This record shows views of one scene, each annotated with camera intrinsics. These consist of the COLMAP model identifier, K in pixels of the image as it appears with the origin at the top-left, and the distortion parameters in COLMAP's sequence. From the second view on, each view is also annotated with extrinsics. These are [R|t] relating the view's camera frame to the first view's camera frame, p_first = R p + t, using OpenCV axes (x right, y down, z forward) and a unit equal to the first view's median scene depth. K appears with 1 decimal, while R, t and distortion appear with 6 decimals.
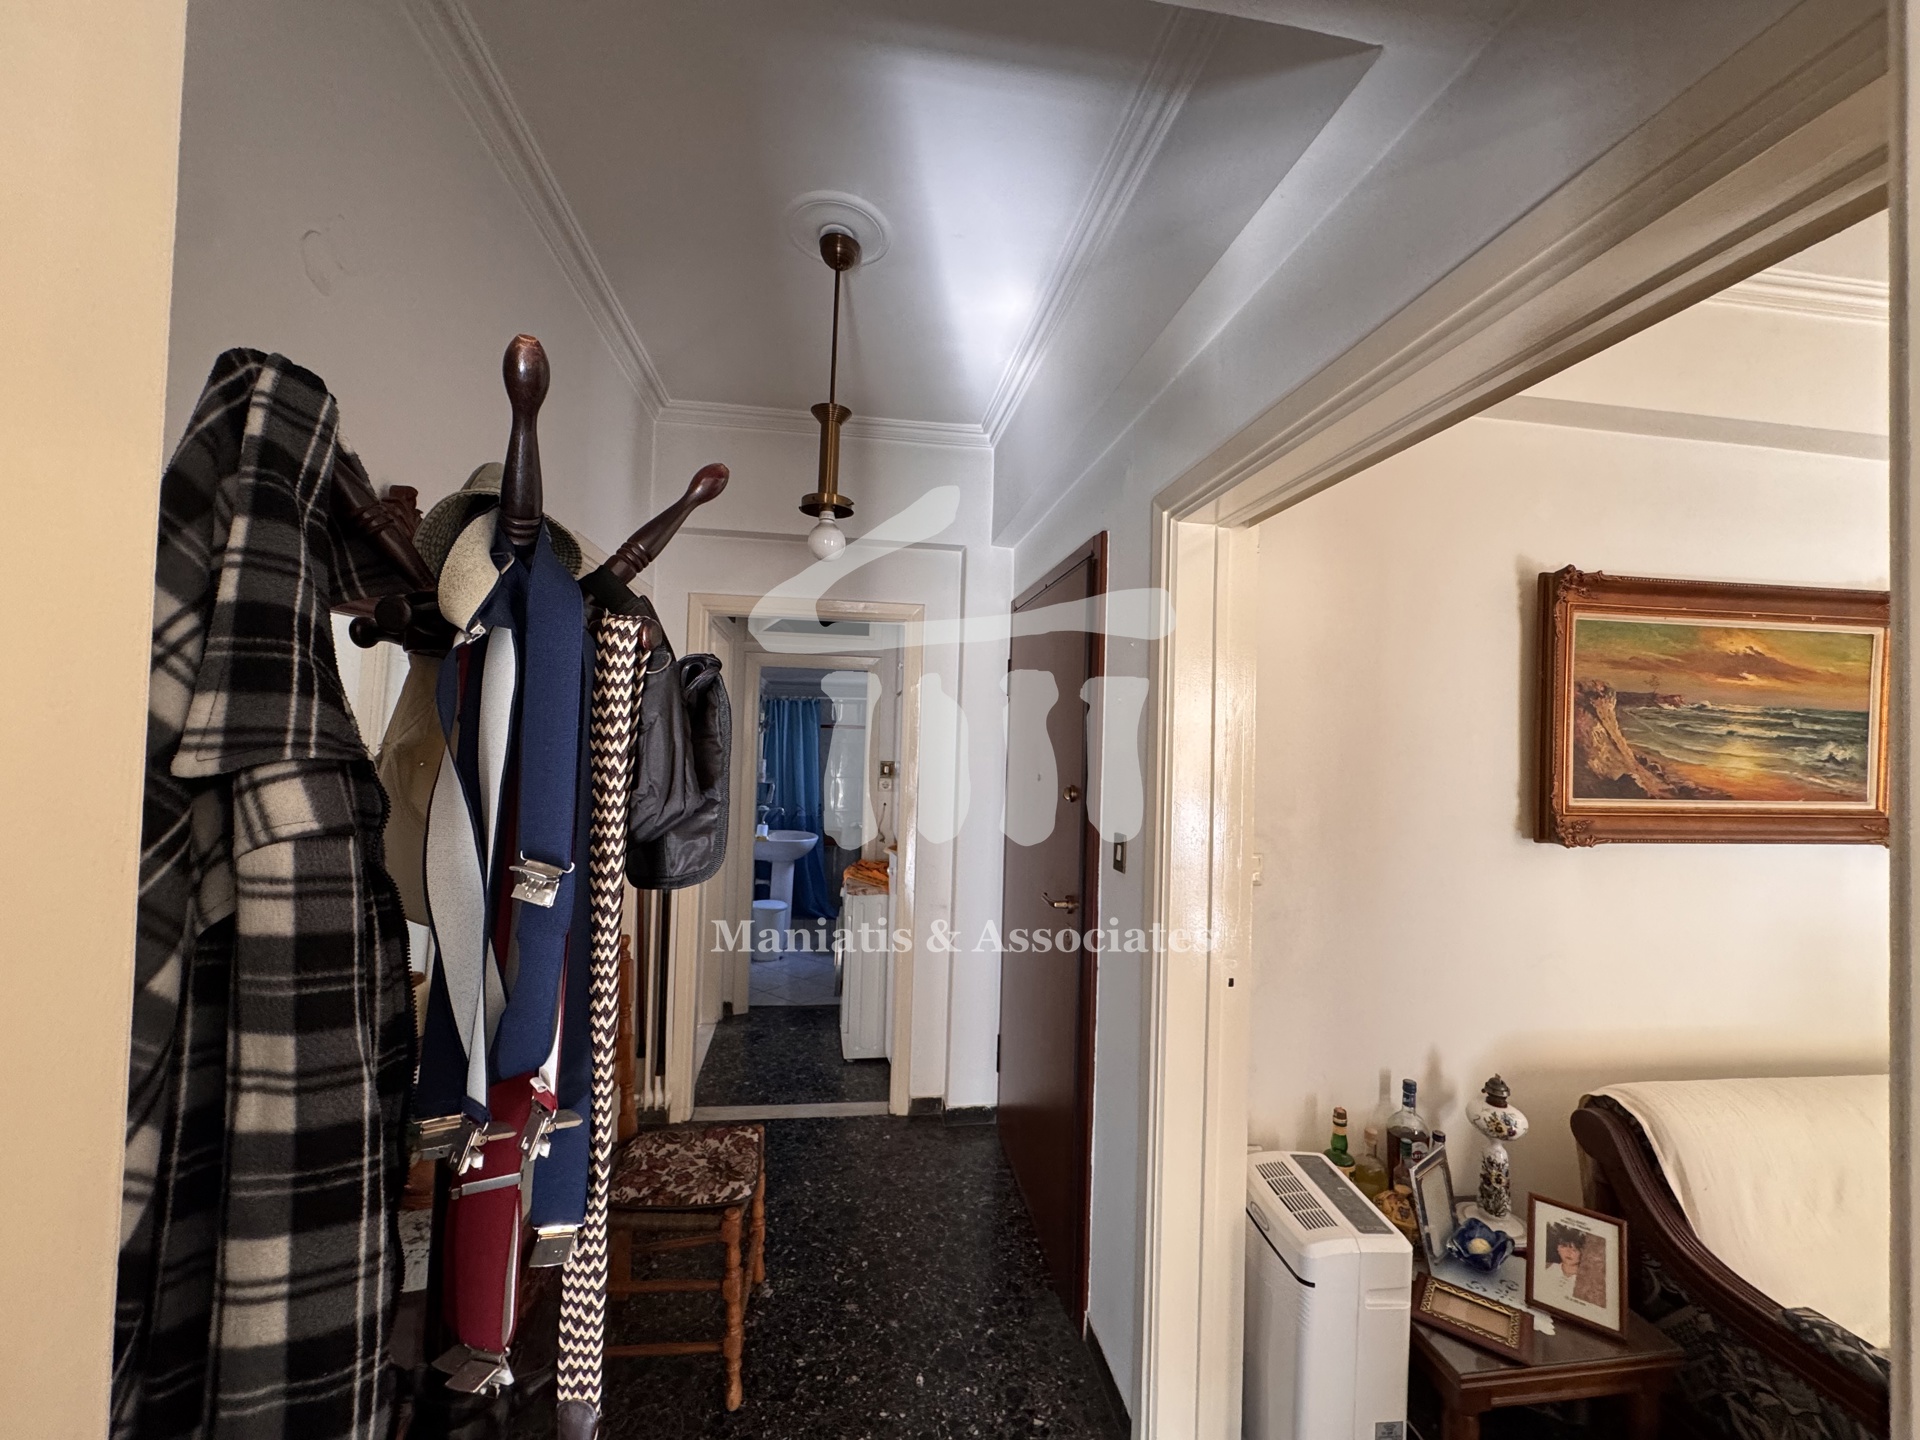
lens RADIAL K [[768.2, 0, 960.6], [0, 768.2, 720.1], [0, 0, 1]] dist [-0.001806, 0.000532]
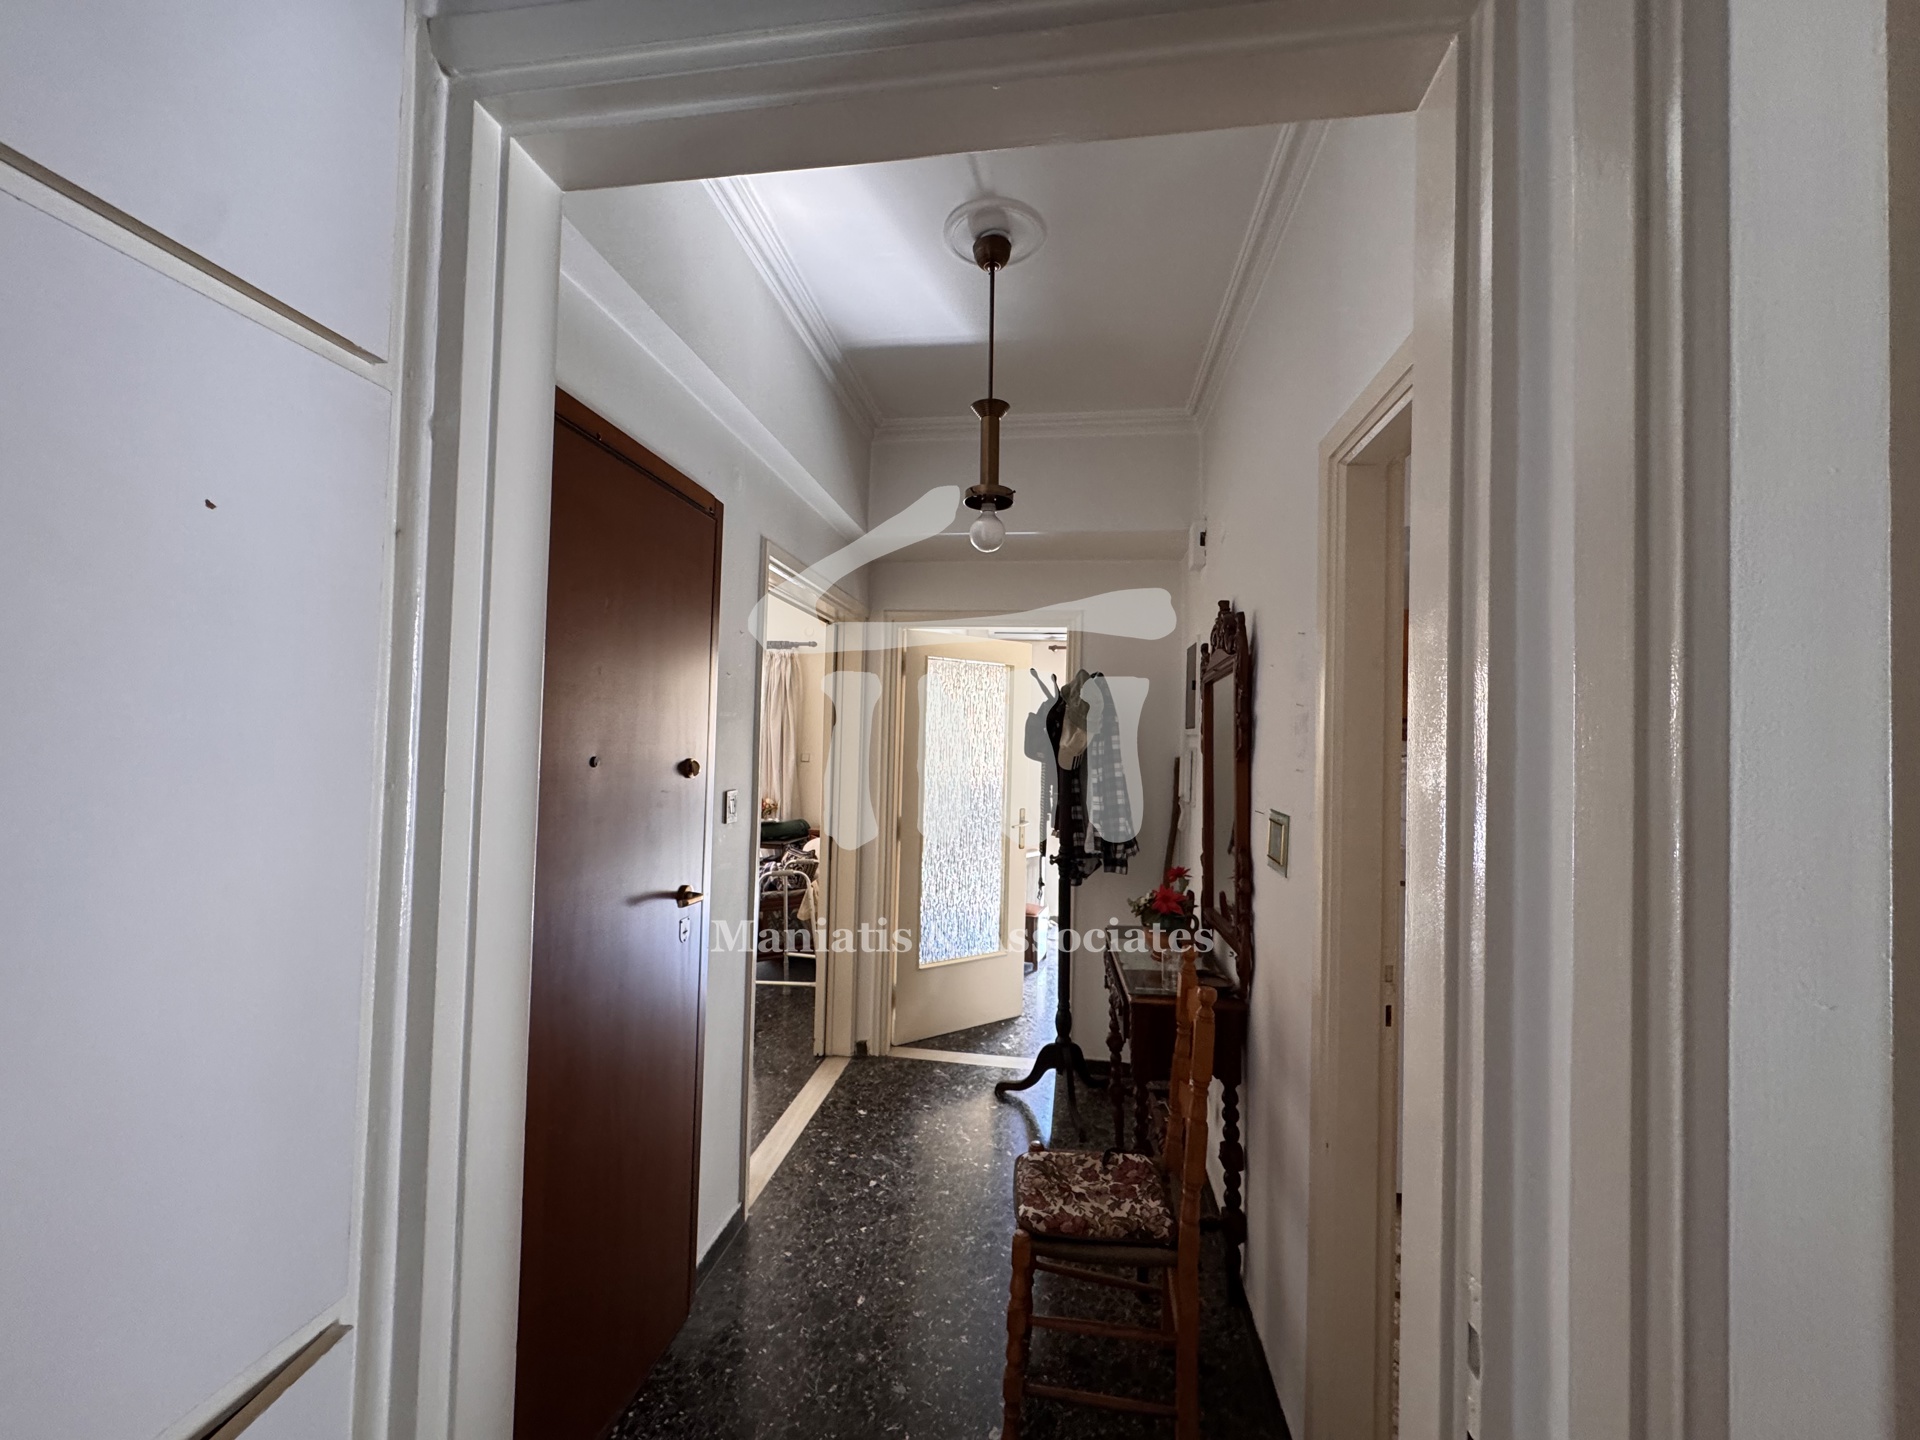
lens RADIAL K [[768.2, 0, 960.6], [0, 768.2, 720.1], [0, 0, 1]] dist [-0.001806, 0.000532]
pose [[-0.955595, -0.048760, 0.290622, -0.492180], [-0.061652, 0.997471, -0.035365, 0.065340], [-0.288163, -0.051712, -0.956184, 2.159951]]
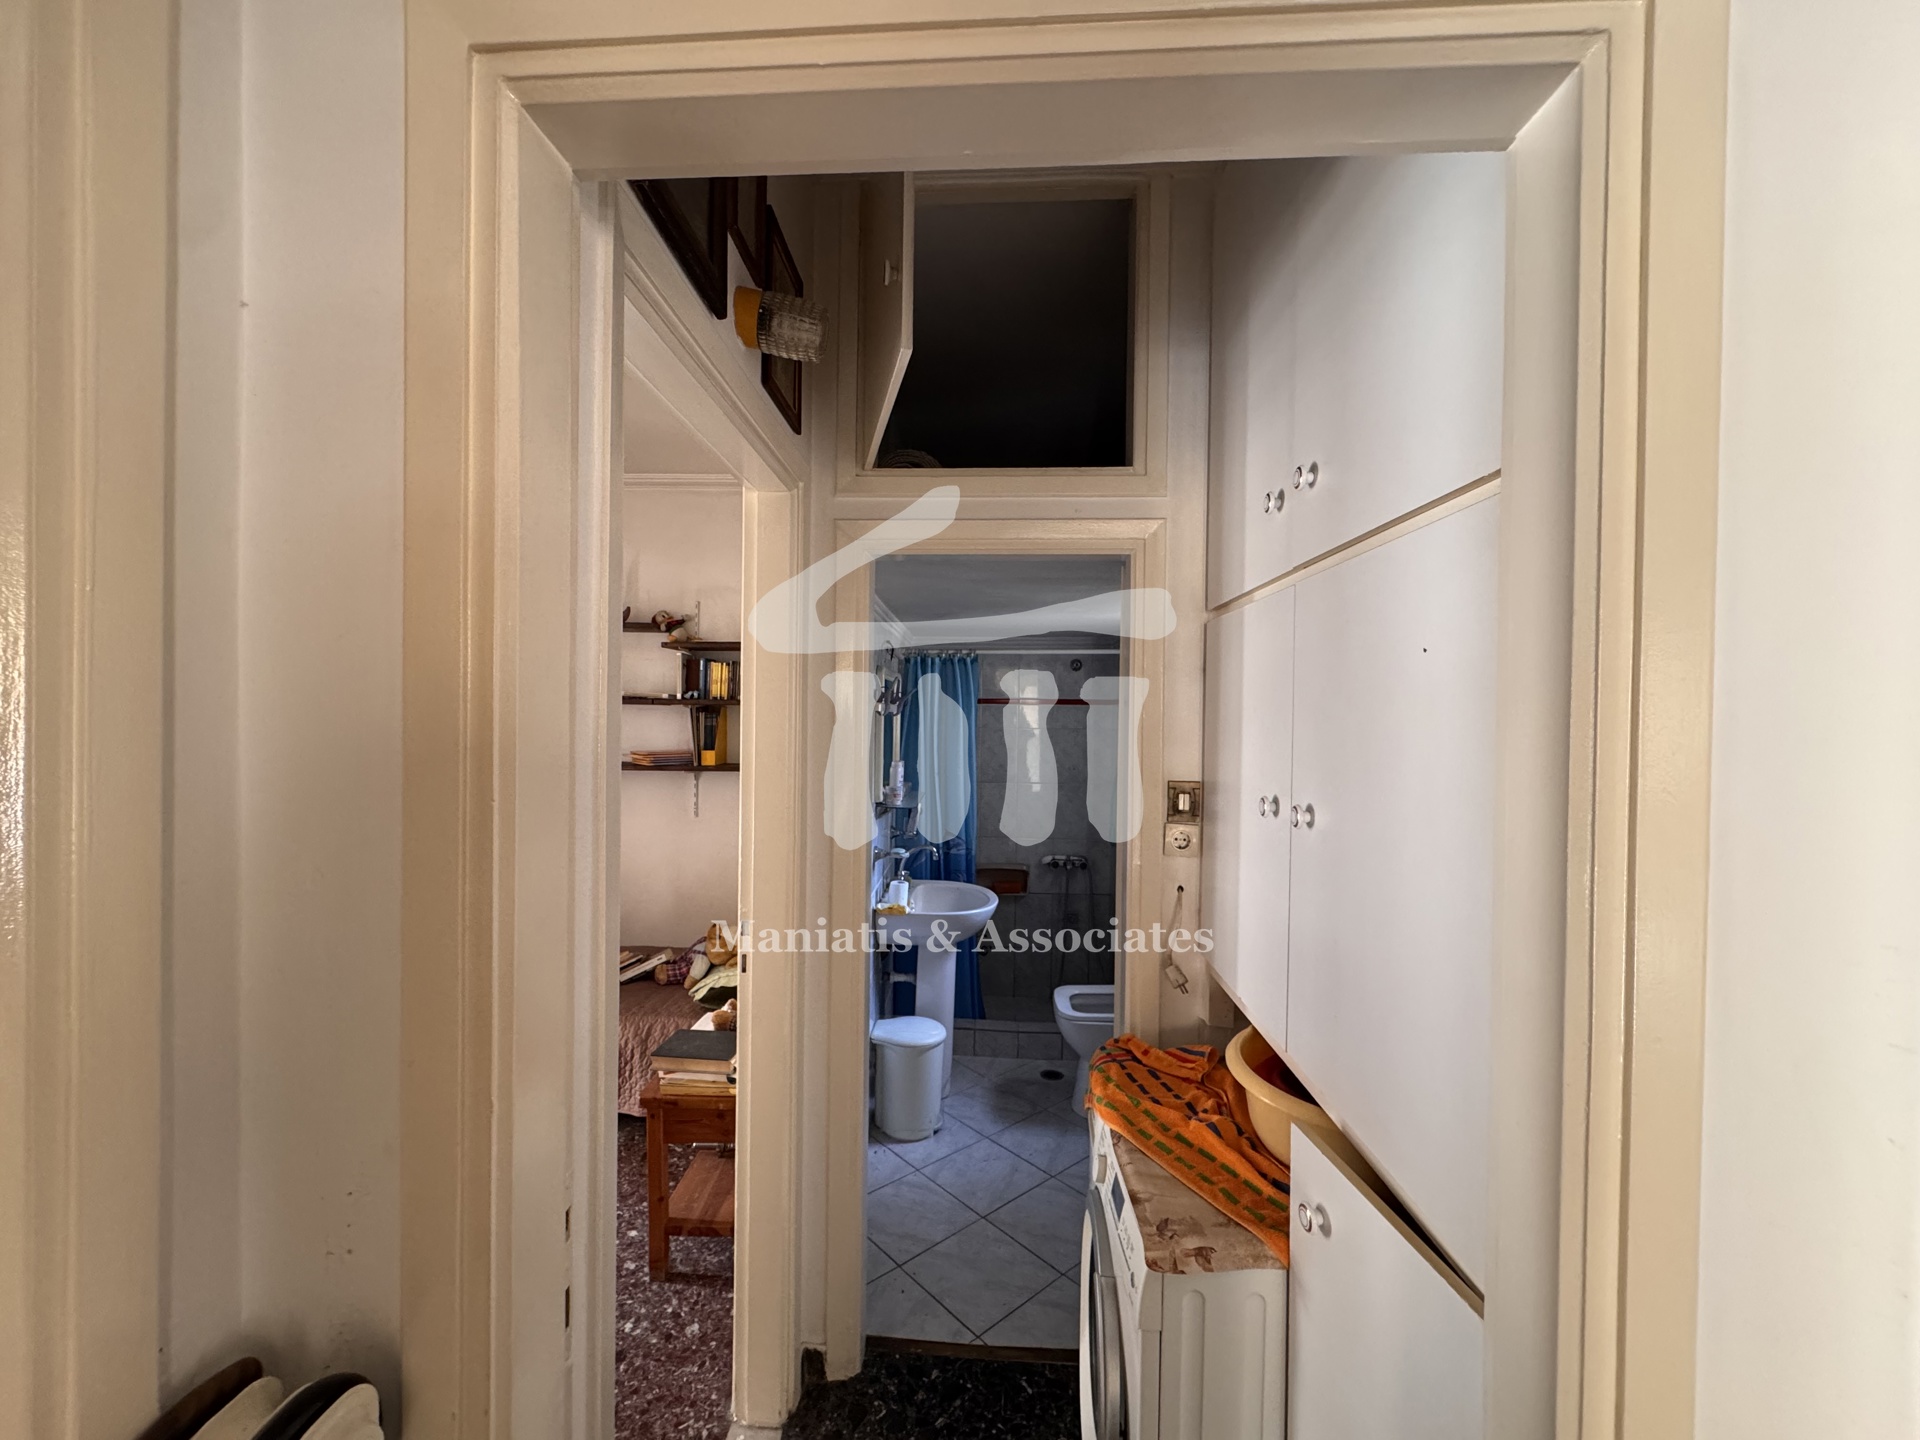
lens RADIAL K [[769.9, 0, 960.0], [0, 769.9, 720.0], [0, 0, 1]] dist [-0.001287, 0.000132]
pose [[0.980241, -0.014644, -0.197264, -0.316573], [0.019124, 0.999600, 0.020827, 0.028426], [0.196880, -0.024188, 0.980129, 1.428656]]
